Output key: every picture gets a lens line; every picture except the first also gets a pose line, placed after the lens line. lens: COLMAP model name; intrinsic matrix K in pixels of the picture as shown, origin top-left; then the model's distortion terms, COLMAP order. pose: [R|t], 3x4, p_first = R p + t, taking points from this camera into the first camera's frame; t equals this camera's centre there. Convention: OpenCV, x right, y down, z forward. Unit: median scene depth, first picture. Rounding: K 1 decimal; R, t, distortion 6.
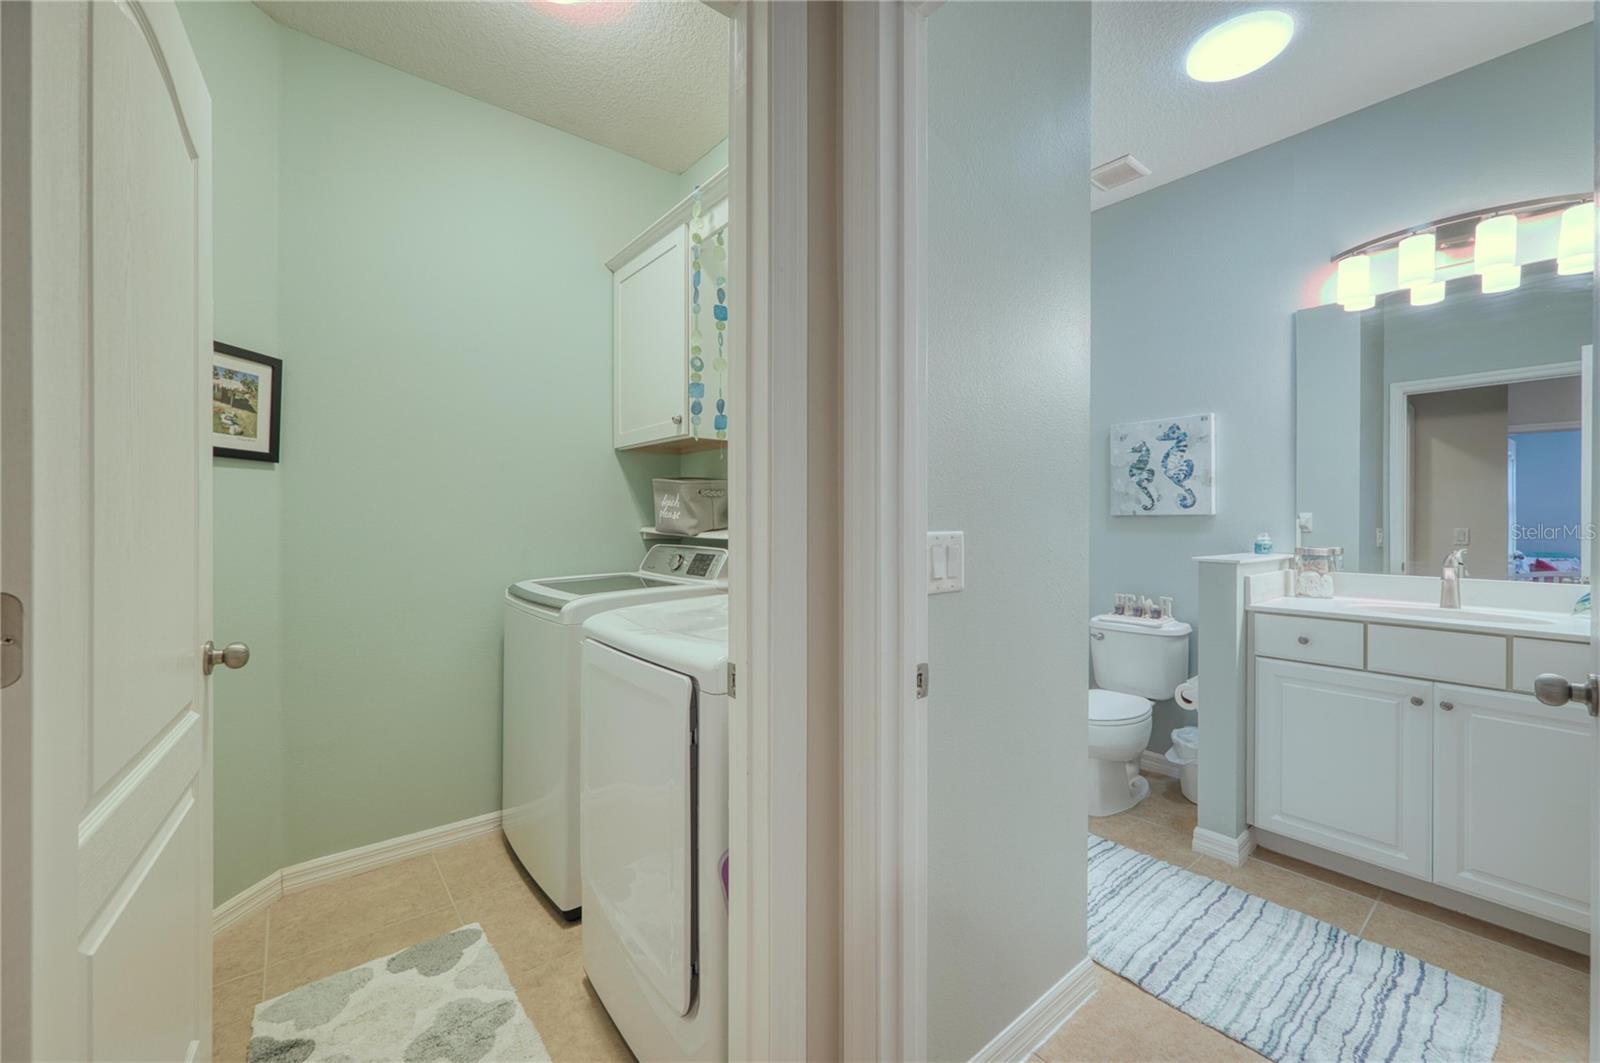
lens RADIAL K [[633.0, 0, 800.0], [0, 633.0, 531.5], [0, 0, 1]] dist [-0.000606, 0.000355]
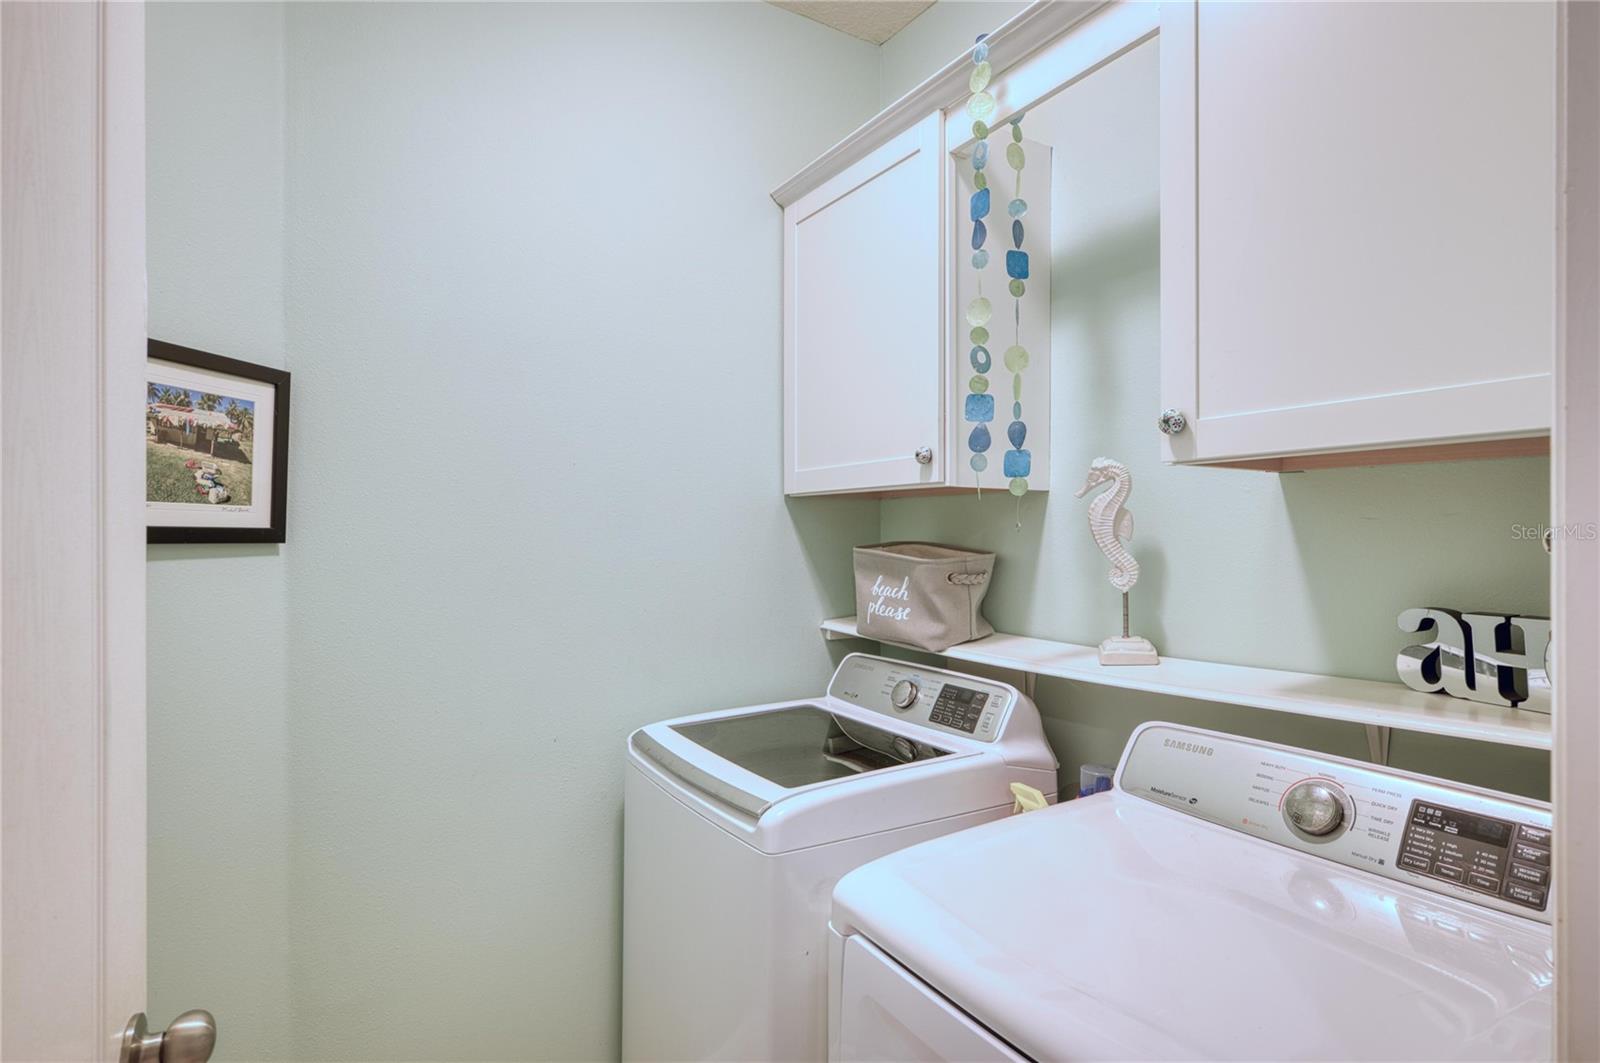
lens RADIAL K [[795.7, 0, 795.5], [0, 795.7, 548.0], [0, 0, 1]] dist [-0.002198, 0.000702]
pose [[0.991778, 0.002122, -0.127950, -0.230517], [-0.001884, 0.999996, 0.001980, -0.101501], [0.127954, -0.001723, 0.991779, 0.293396]]
